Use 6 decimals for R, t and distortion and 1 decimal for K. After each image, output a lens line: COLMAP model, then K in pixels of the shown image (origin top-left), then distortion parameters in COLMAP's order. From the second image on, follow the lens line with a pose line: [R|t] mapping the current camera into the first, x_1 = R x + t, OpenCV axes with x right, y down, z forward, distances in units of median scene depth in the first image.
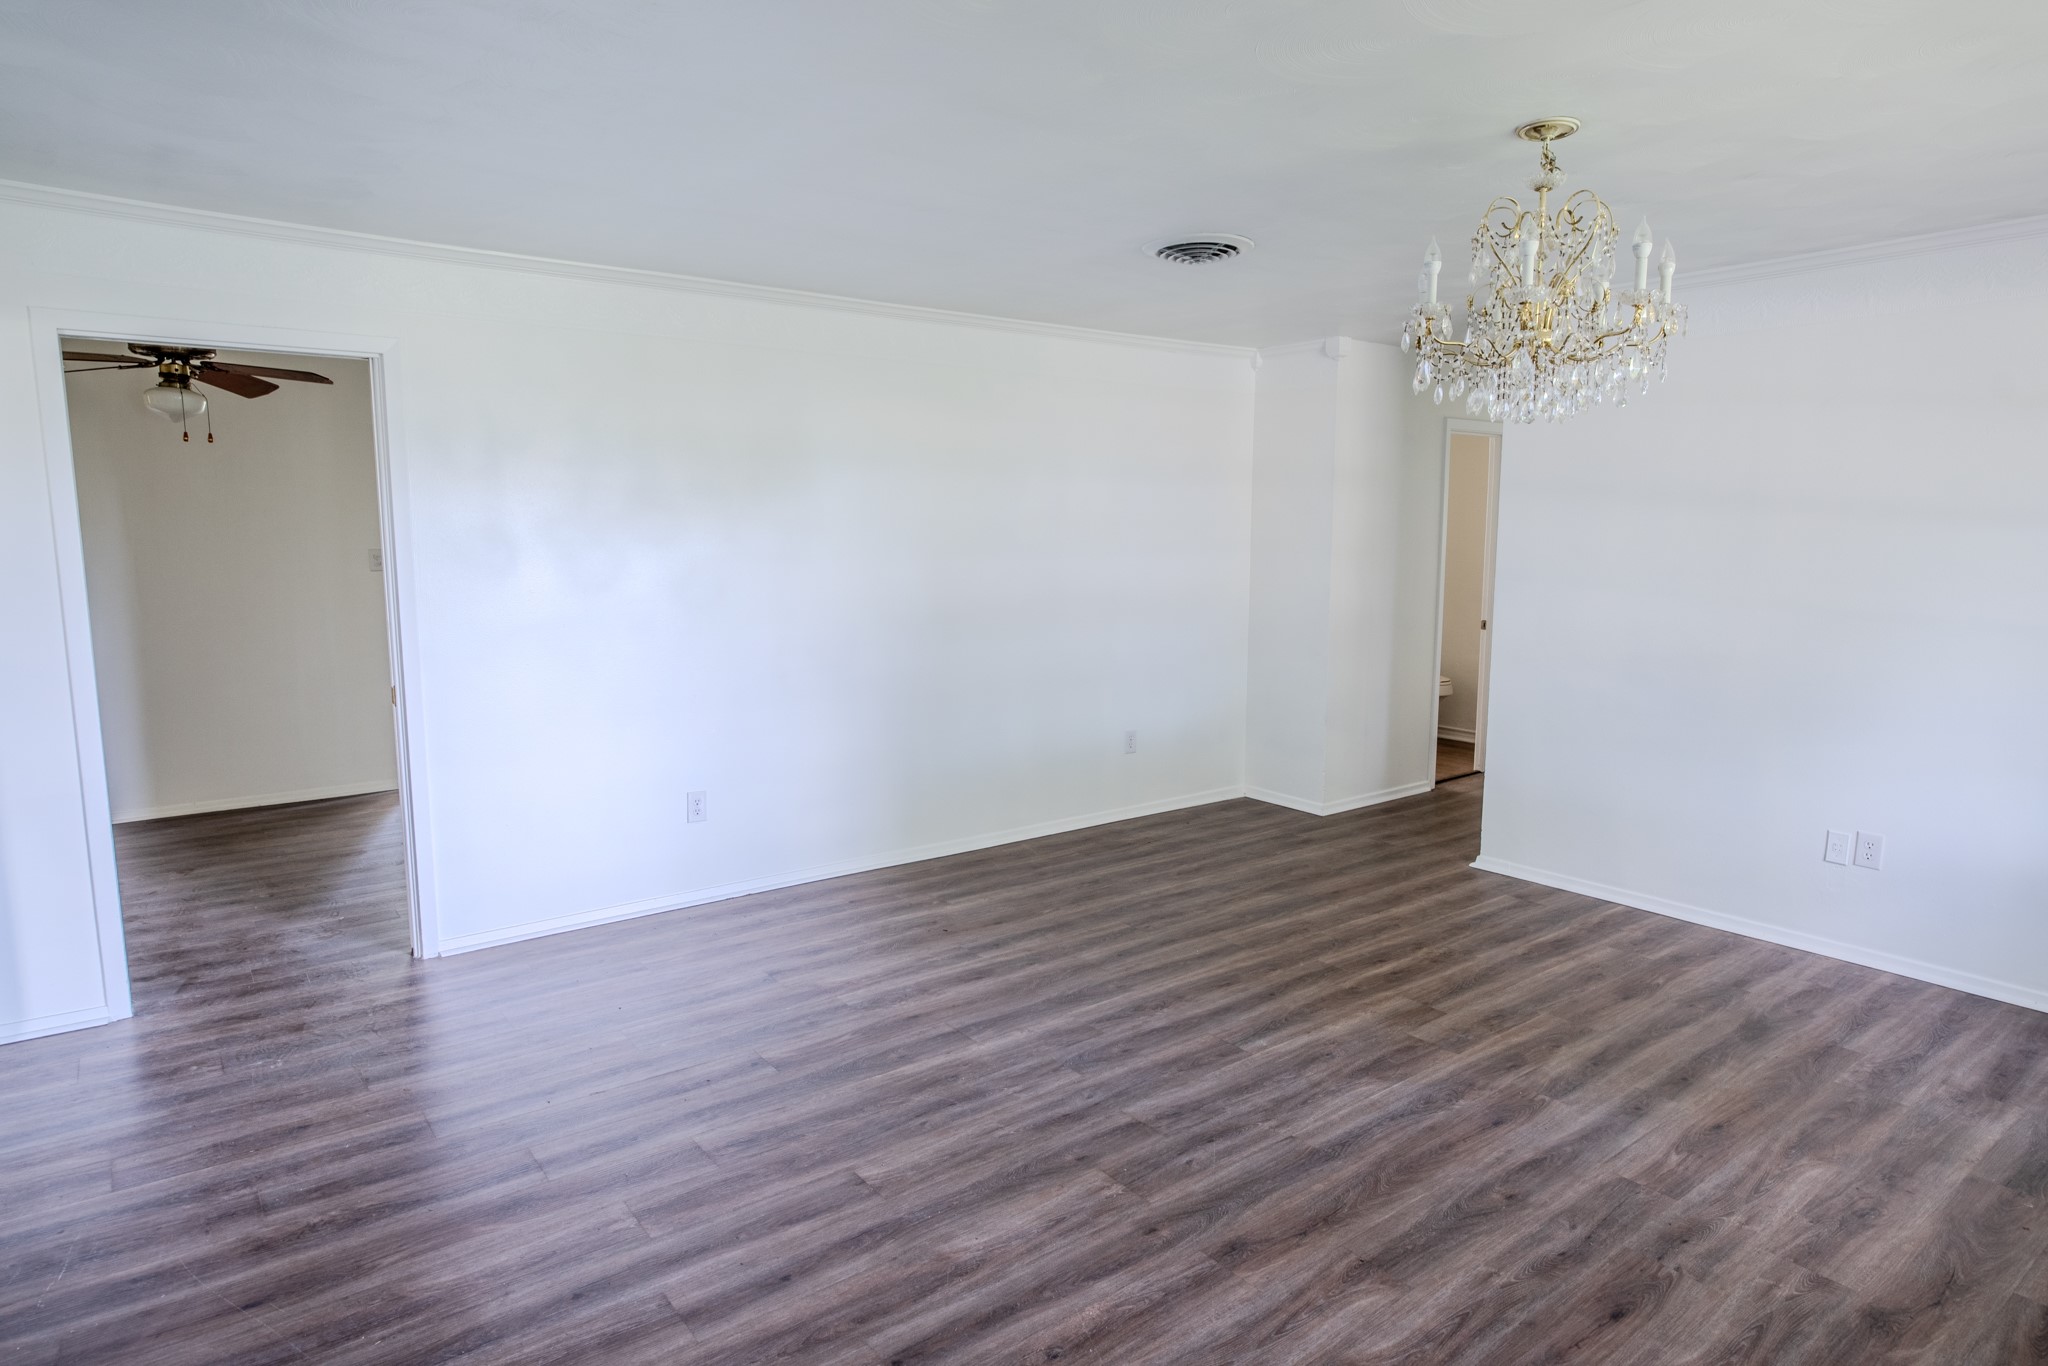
lens RADIAL K [[1168.5, 0, 1022.2], [0, 1168.5, 689.6], [0, 0, 1]] dist [-0.040465, 0.028901]
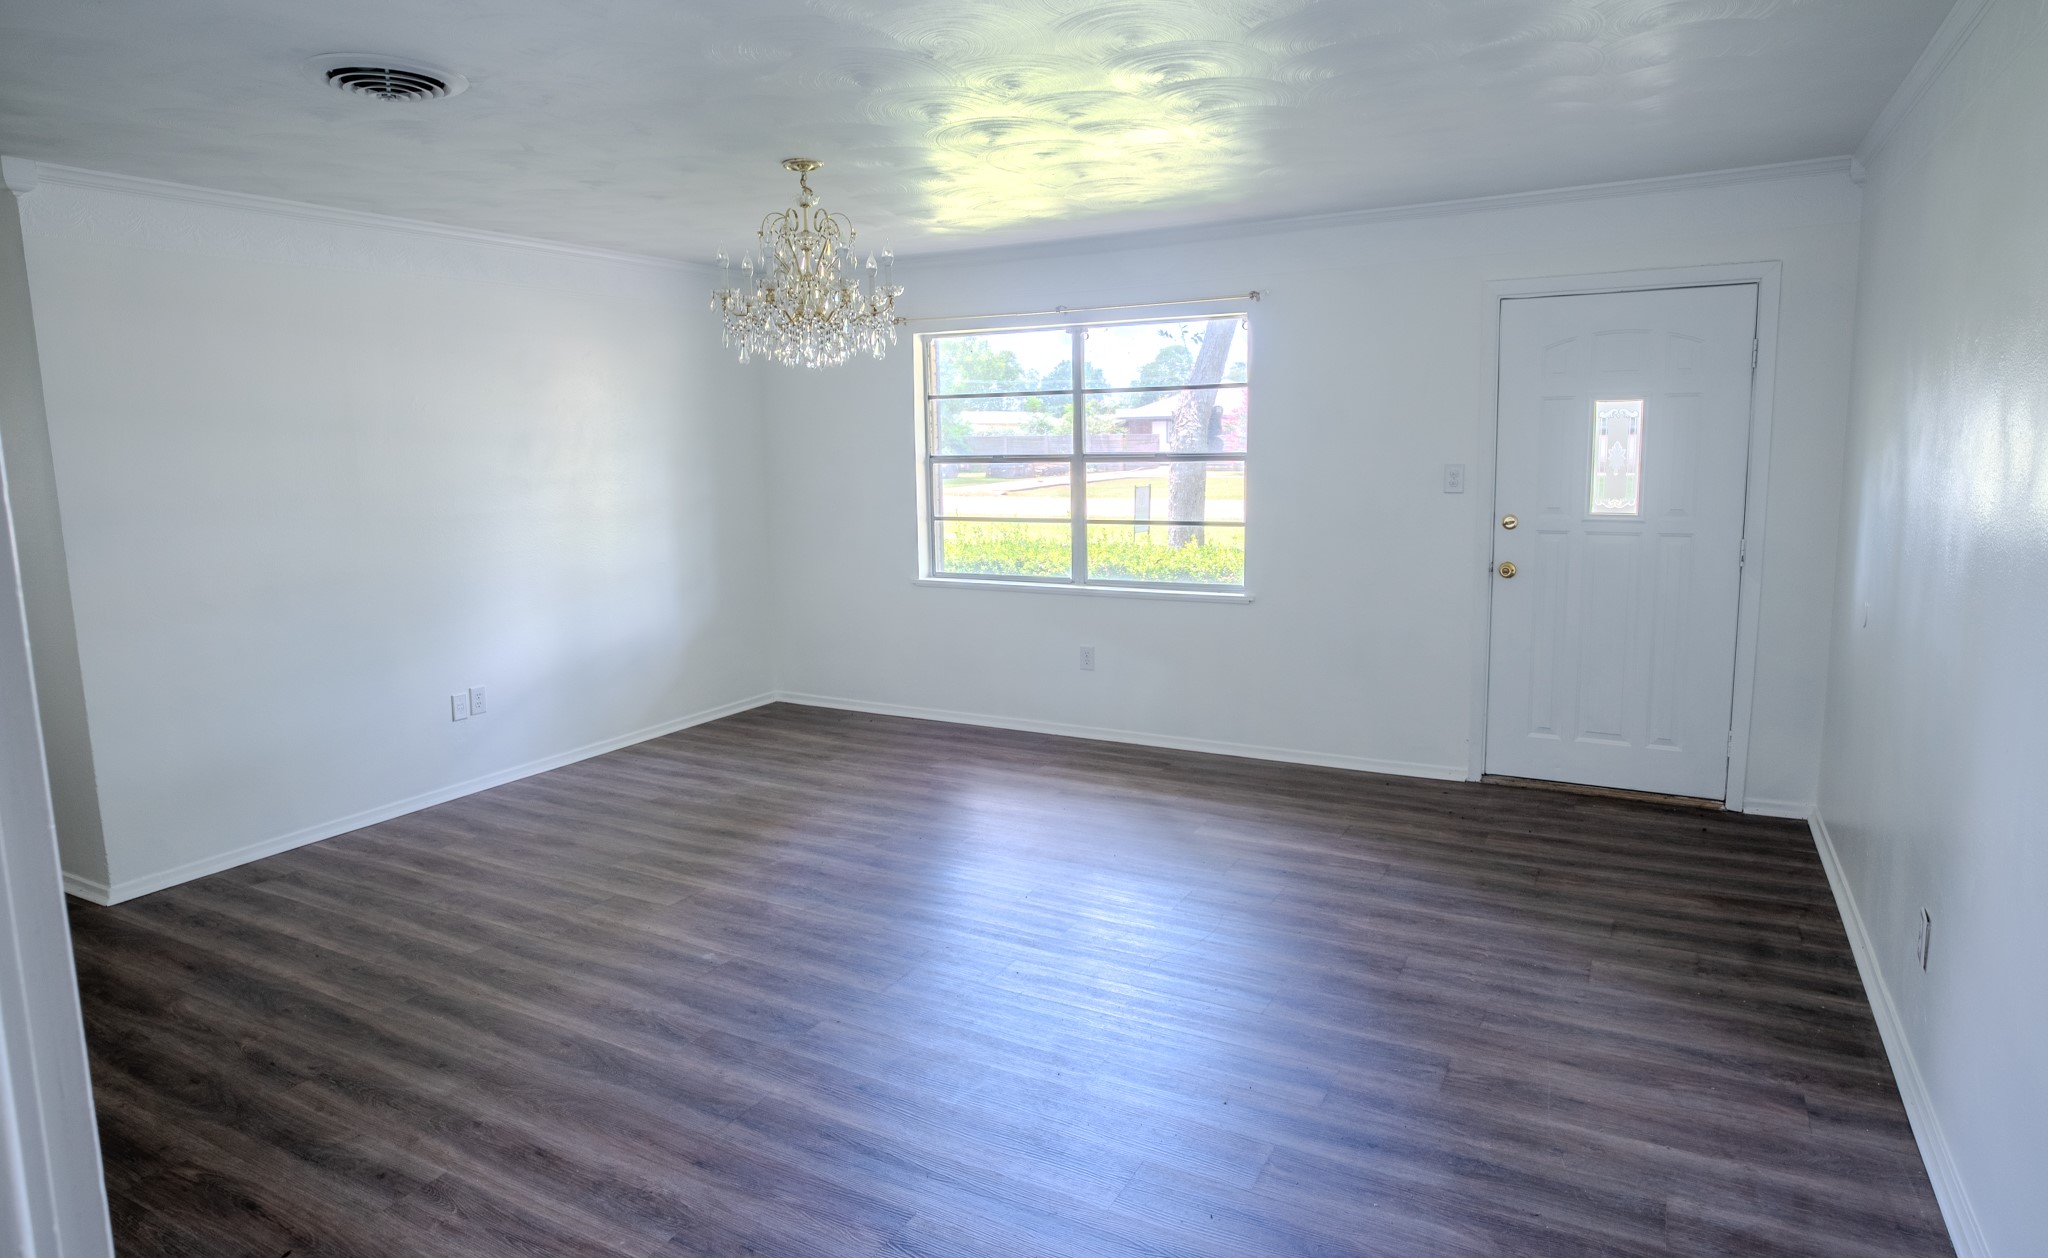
lens RADIAL K [[1178.0, 0, 1017.7], [0, 1178.0, 610.3], [0, 0, 1]] dist [-0.046712, 0.030872]
pose [[-0.397639, -0.129849, 0.908307, -0.834504], [0.148078, 0.967877, 0.203191, -0.164140], [-0.905514, 0.215297, -0.365638, 1.125413]]
